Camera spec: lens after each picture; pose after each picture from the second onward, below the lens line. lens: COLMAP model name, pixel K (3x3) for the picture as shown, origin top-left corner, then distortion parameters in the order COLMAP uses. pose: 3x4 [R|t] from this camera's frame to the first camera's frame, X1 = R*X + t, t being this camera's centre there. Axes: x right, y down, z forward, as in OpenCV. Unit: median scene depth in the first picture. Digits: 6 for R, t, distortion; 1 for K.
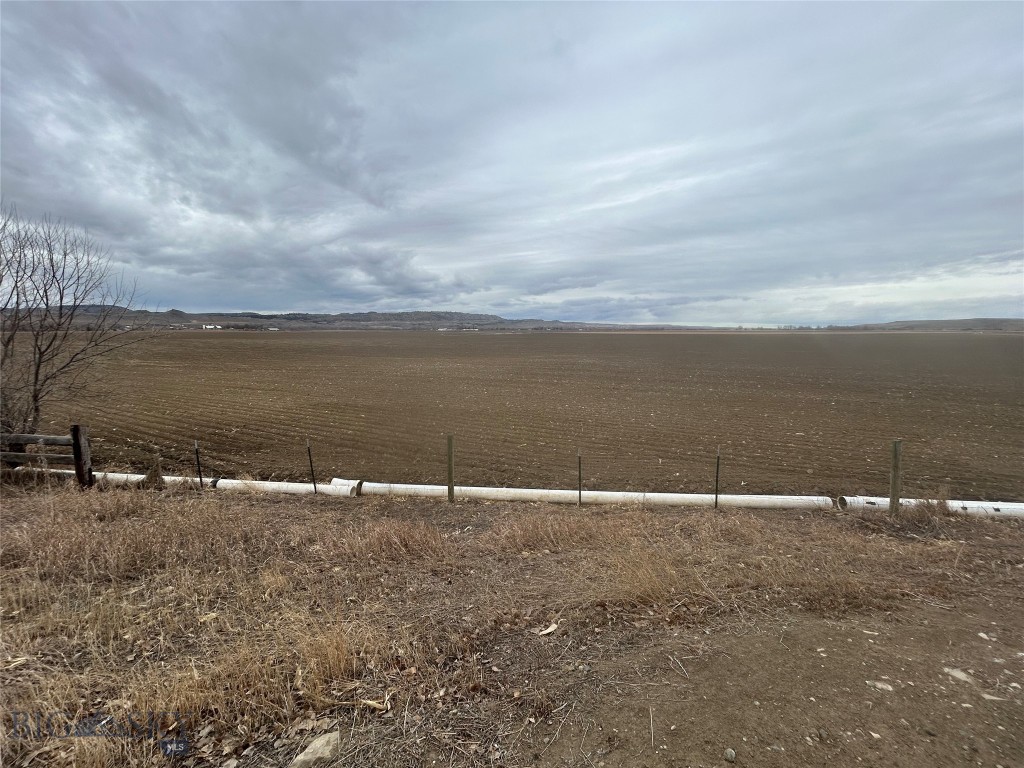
lens RADIAL K [[435.9, 0, 519.7], [0, 435.9, 389.7], [0, 0, 1]] dist [-0.004065, 0.000660]
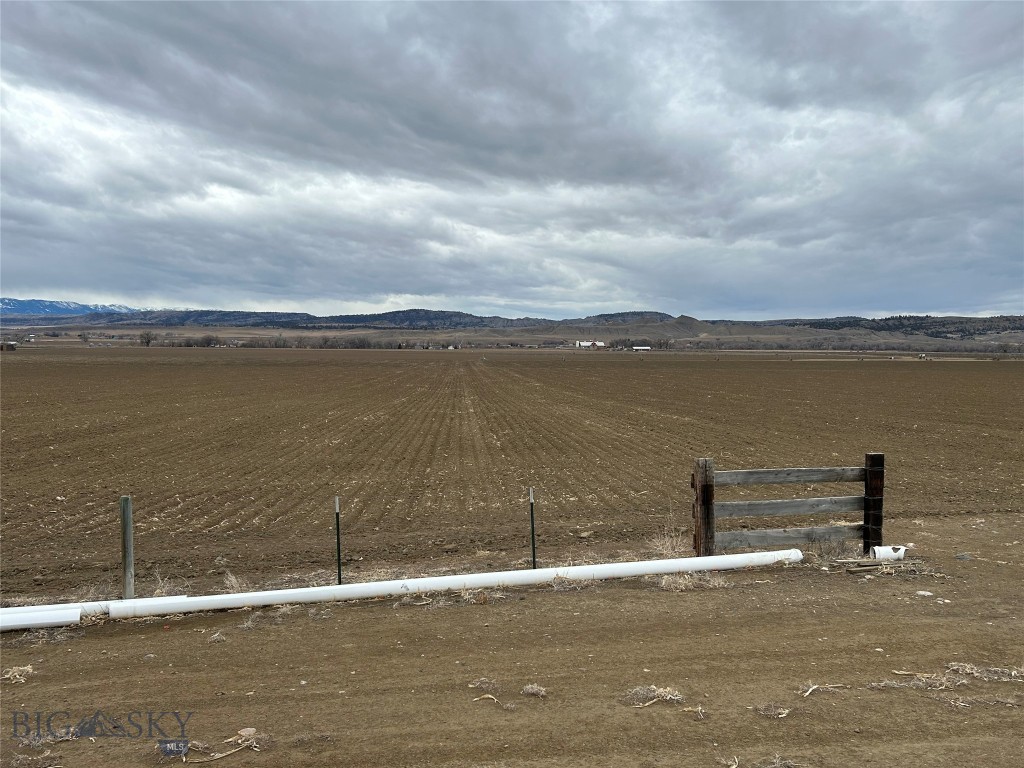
lens RADIAL K [[880.5, 0, 499.9], [0, 880.5, 391.8], [0, 0, 1]] dist [0.046656, -0.043250]
pose [[0.548011, 0.042698, -0.835380, -0.059112], [-0.115405, 0.993005, -0.024952, -0.024489], [0.828472, 0.110080, 0.549106, 0.141218]]
